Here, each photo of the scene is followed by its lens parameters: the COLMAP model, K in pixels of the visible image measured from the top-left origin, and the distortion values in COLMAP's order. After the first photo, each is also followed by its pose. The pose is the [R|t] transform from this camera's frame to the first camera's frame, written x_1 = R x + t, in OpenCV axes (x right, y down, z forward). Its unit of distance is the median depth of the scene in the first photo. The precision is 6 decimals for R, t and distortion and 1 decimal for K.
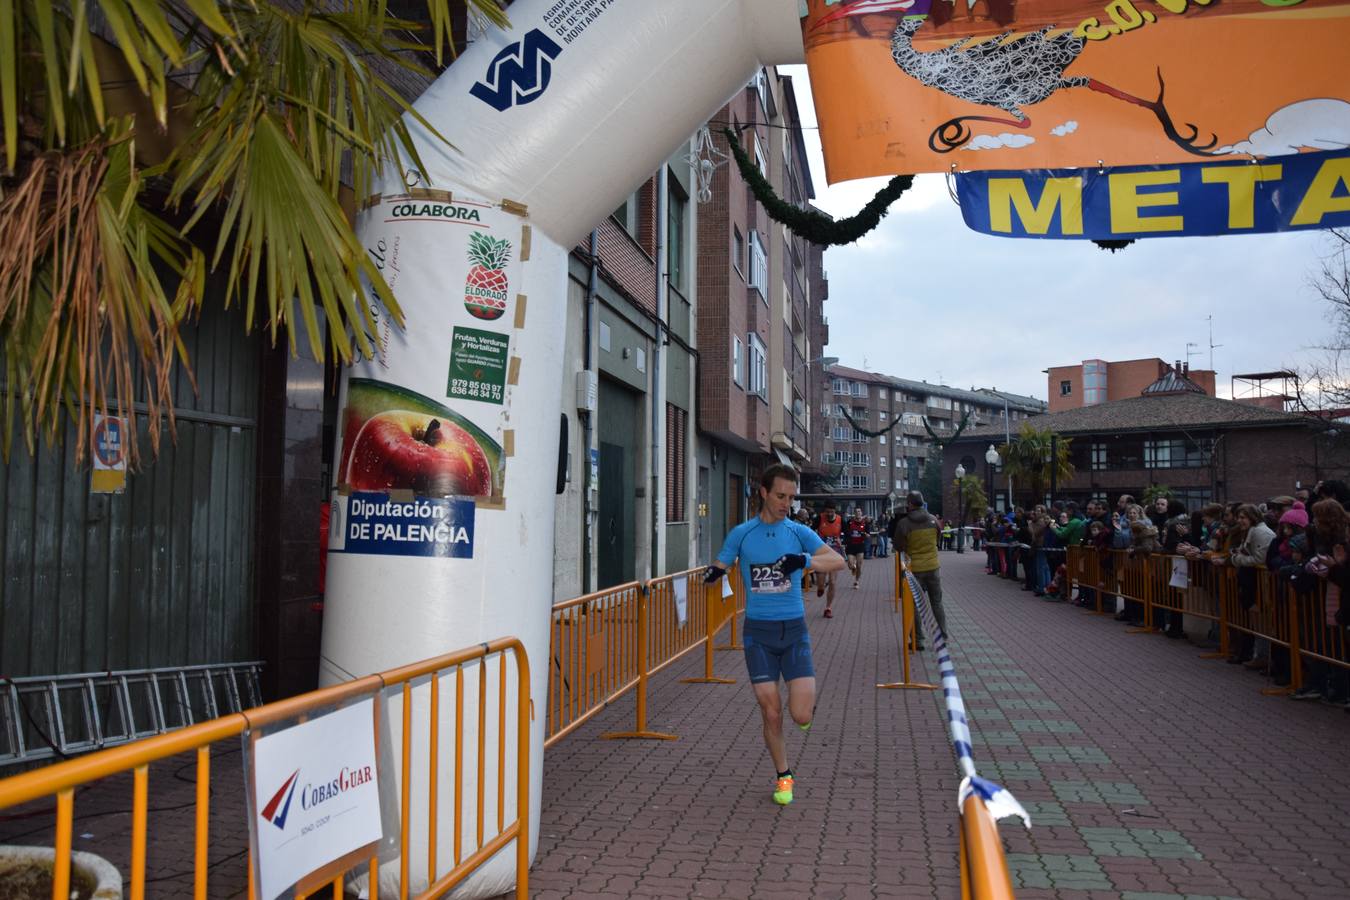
lens RADIAL K [[1105.2, 0, 680.2], [0, 1105.2, 468.5], [0, 0, 1]] dist [-0.153662, 0.153019]
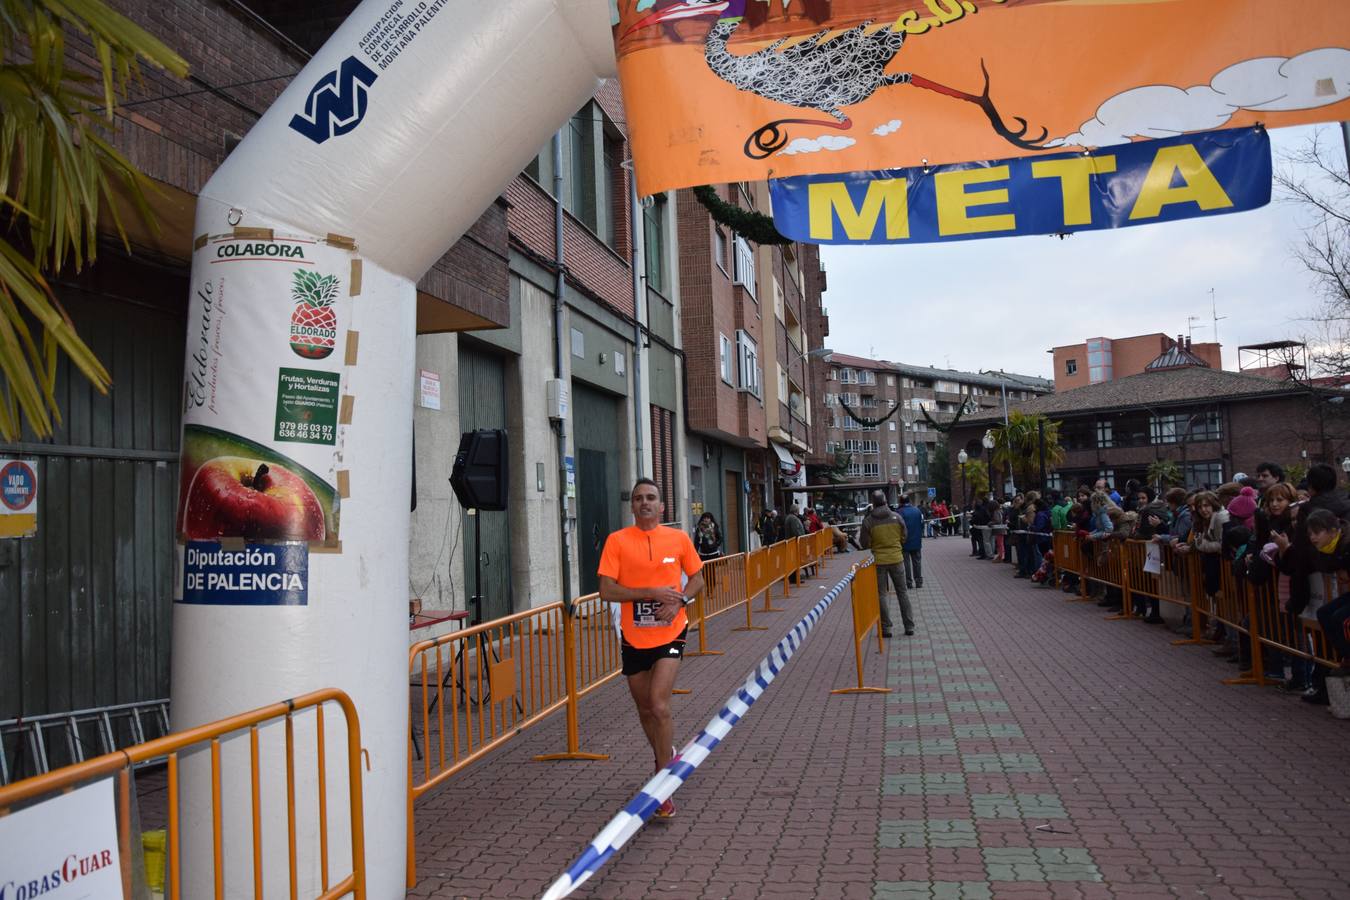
lens RADIAL K [[1086.3, 0, 715.4], [0, 1086.3, 456.6], [0, 0, 1]] dist [-0.159686, 0.140739]
pose [[0.998921, -0.045375, -0.009933, 0.128224], [0.045371, 0.998970, -0.000641, -0.022214], [0.009952, 0.000190, 0.999950, 0.040506]]
